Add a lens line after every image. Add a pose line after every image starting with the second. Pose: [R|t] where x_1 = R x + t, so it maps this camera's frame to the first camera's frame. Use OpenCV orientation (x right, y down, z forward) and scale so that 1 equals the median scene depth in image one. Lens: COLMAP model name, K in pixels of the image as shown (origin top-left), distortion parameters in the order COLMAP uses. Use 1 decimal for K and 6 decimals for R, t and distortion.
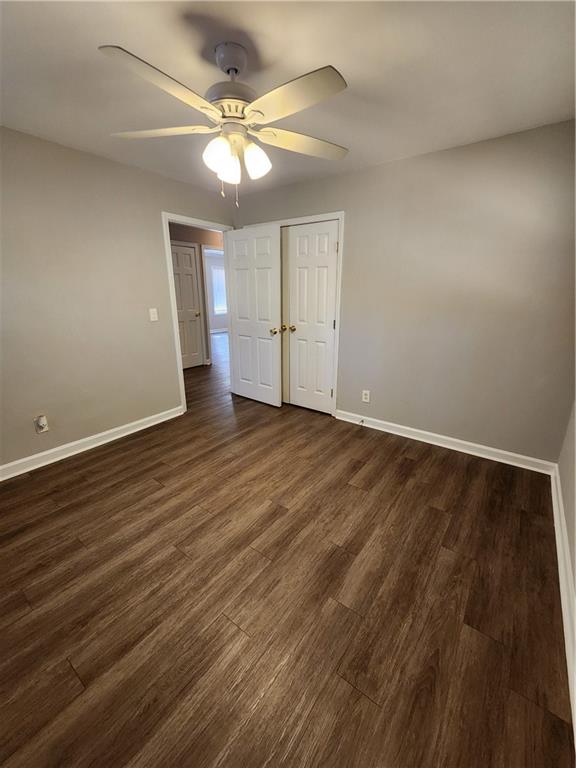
lens RADIAL K [[315.6, 0, 301.9], [0, 315.6, 384.9], [0, 0, 1]] dist [-0.000369, -0.001121]
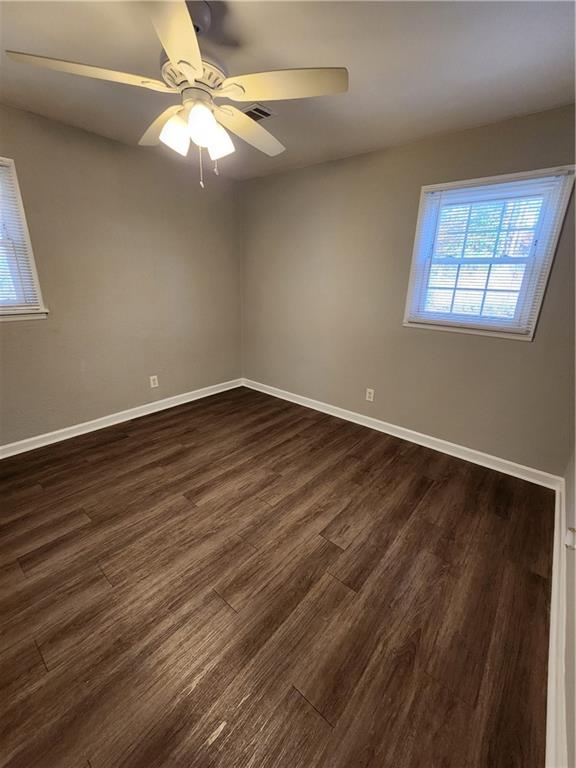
lens RADIAL K [[315.6, 0, 300.5], [0, 315.6, 387.1], [0, 0, 1]] dist [-0.000369, -0.001121]
pose [[-0.997763, -0.052830, 0.040972, -0.413436], [-0.018727, 0.809157, 0.587294, -0.459380], [-0.064179, 0.585213, -0.808336, 1.479838]]
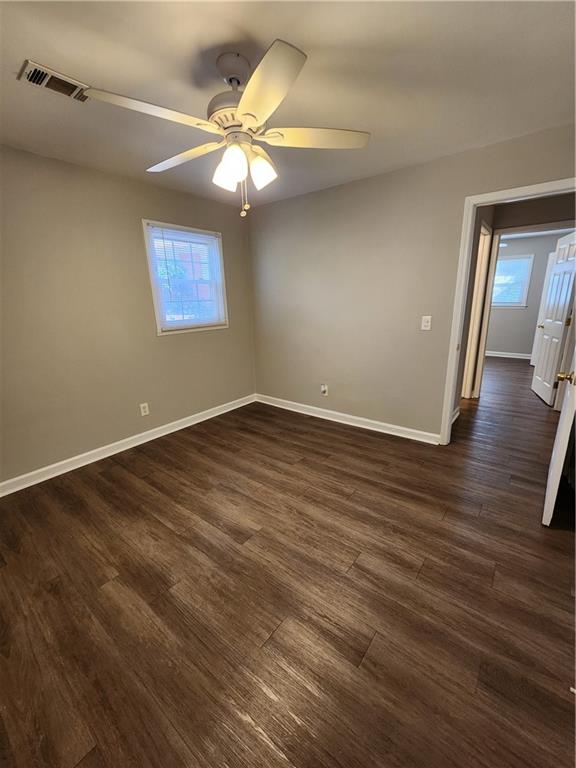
lens RADIAL K [[315.6, 0, 288.6], [0, 315.6, 387.0], [0, 0, 1]] dist [-0.000369, -0.001121]
pose [[-0.050645, 0.272484, -0.960826, 0.634886], [-0.269031, 0.922776, 0.275874, -0.274038], [0.961799, 0.272464, 0.026572, 0.909218]]
